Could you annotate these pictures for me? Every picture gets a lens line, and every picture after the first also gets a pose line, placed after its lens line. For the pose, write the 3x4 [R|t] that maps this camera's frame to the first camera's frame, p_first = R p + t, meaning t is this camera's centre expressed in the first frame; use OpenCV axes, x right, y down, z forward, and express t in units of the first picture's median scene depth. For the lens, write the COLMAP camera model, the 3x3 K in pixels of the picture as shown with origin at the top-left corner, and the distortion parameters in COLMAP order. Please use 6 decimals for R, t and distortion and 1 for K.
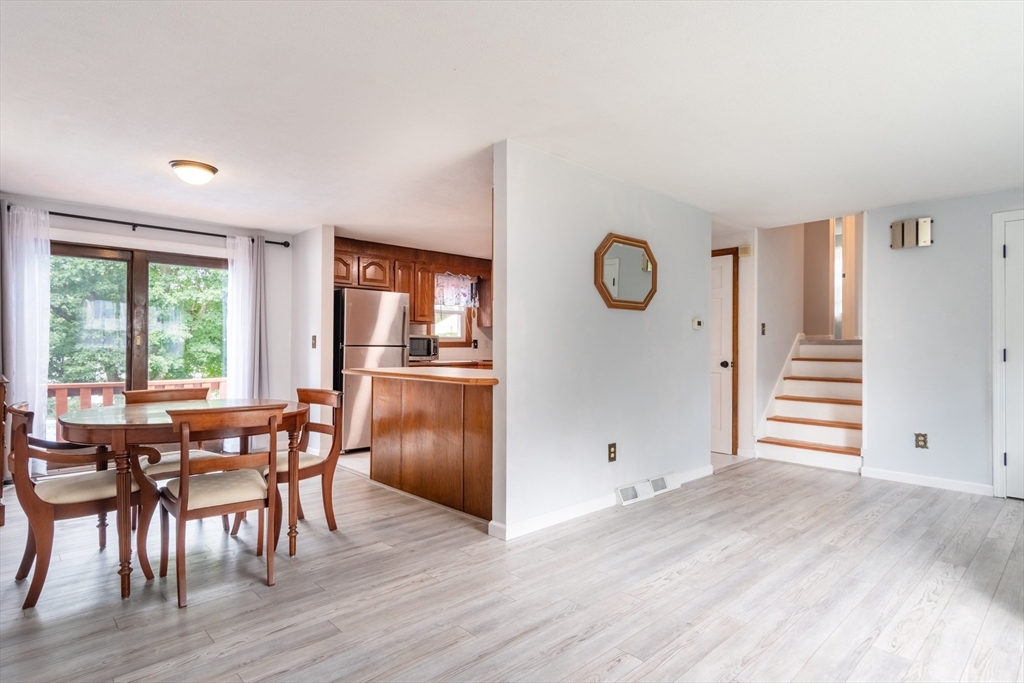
lens RADIAL K [[553.2, 0, 521.8], [0, 553.2, 339.3], [0, 0, 1]] dist [0.008343, 0.000954]
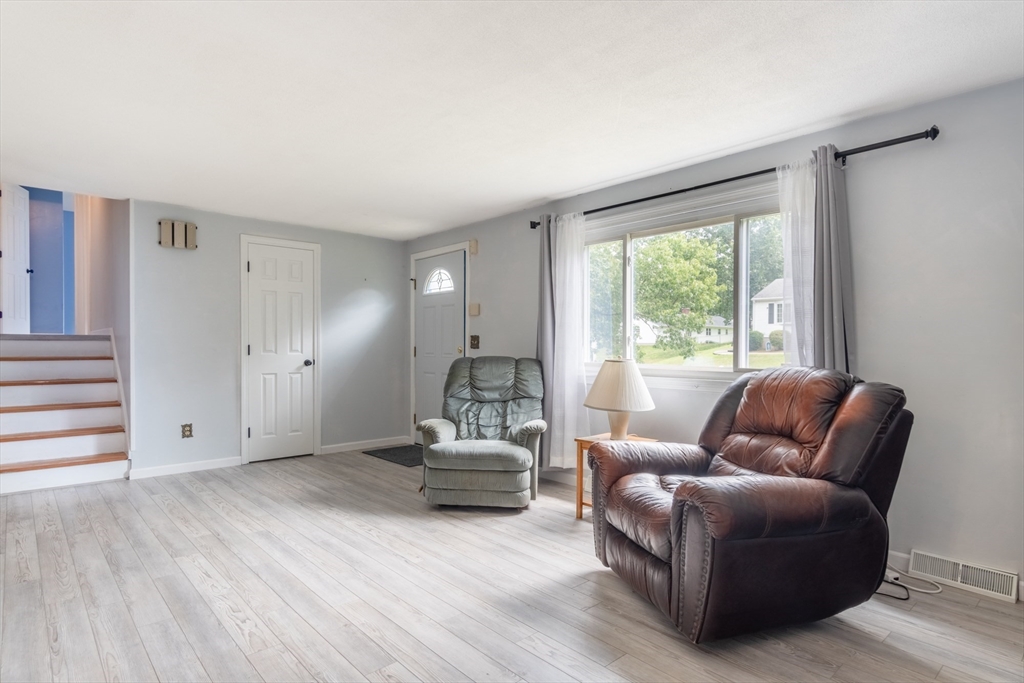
lens RADIAL K [[553.2, 0, 518.8], [0, 553.2, 348.8], [0, 0, 1]] dist [0.008343, 0.000954]
pose [[0.012979, -0.010980, 0.999855, -0.468505], [-0.016140, 0.999807, 0.011189, 0.002173], [-0.999785, -0.016283, 0.012800, 0.473467]]
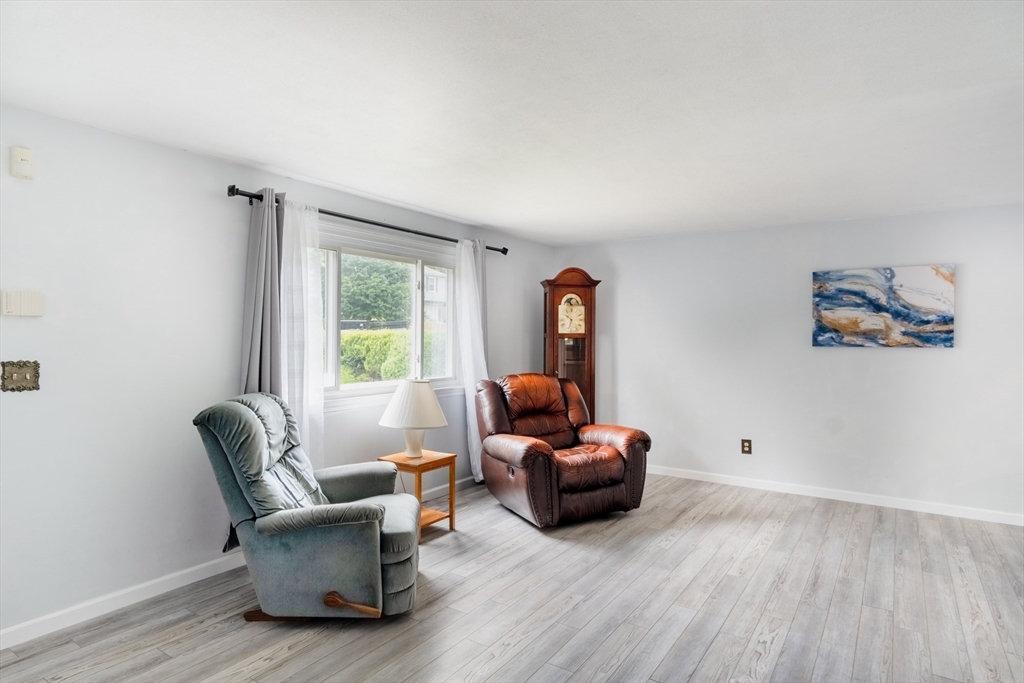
lens RADIAL K [[553.2, 0, 506.2], [0, 553.2, 337.7], [0, 0, 1]] dist [0.008343, 0.000954]
pose [[-0.980341, -0.010557, -0.197026, 0.708443], [-0.008449, 0.999898, -0.011537, -0.046477], [0.197128, -0.009645, -0.980330, 1.490717]]
